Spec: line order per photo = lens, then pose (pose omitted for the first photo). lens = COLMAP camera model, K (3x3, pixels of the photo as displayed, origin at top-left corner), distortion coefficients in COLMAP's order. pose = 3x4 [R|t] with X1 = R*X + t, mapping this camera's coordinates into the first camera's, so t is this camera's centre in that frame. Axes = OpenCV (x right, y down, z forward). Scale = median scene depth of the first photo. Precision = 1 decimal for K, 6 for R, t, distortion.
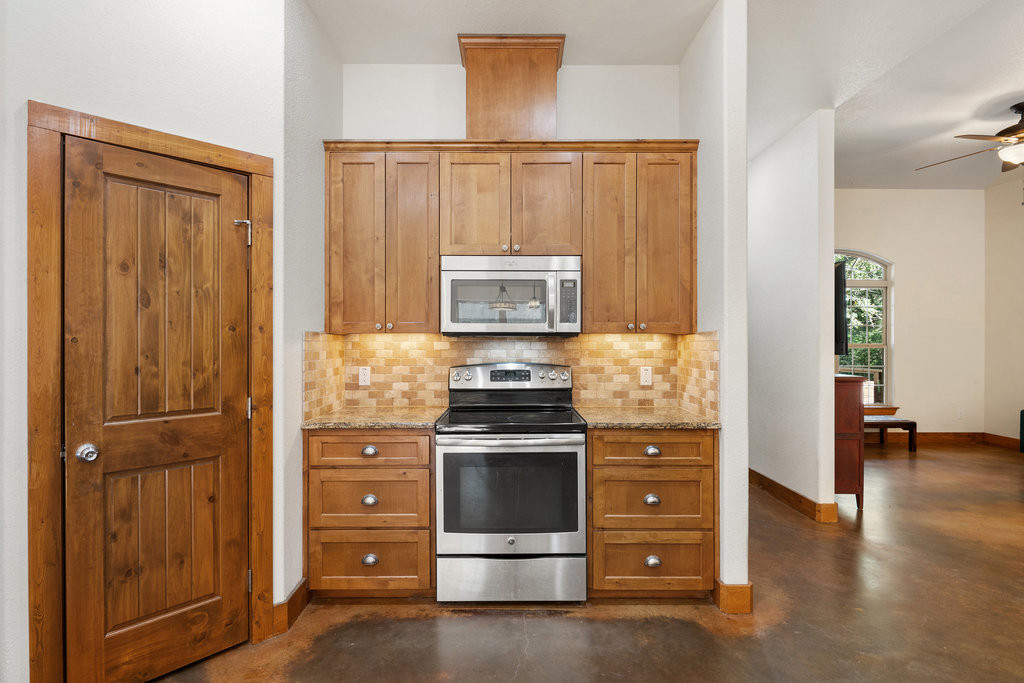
lens RADIAL K [[500.6, 0, 502.6], [0, 500.6, 342.2], [0, 0, 1]] dist [-0.000728, 0.000138]
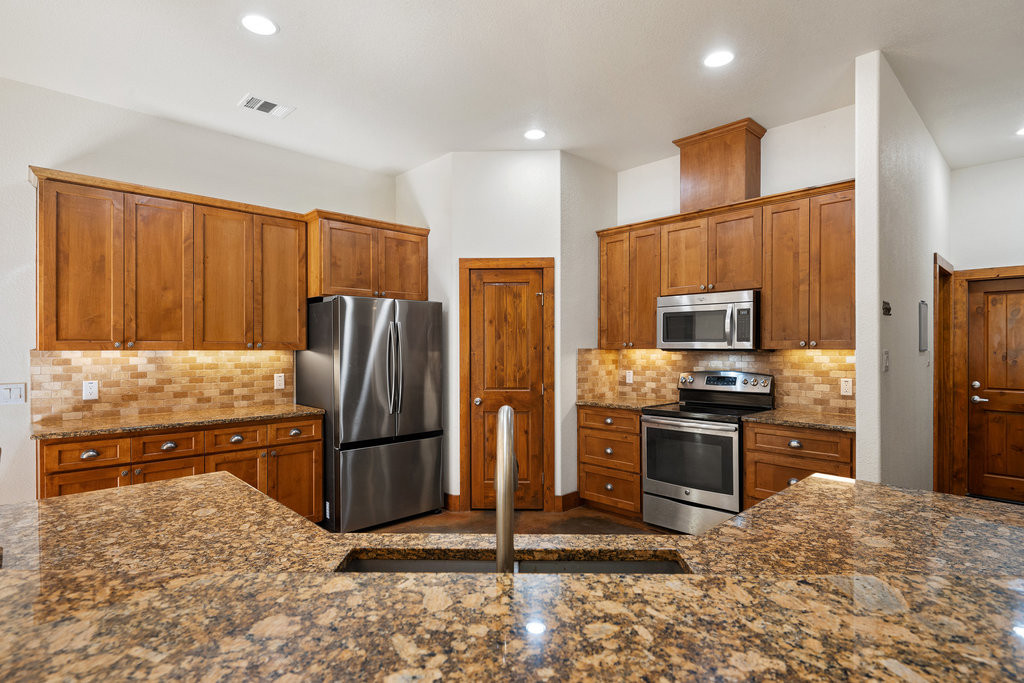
lens RADIAL K [[512.0, 0, 509.6], [0, 512.0, 347.7], [0, 0, 1]] dist [-0.001226, -0.003207]
pose [[0.685393, -0.001120, -0.728172, 0.730351], [0.001130, 0.999999, -0.000475, -0.023826], [0.728172, -0.000498, 0.685394, -0.389573]]
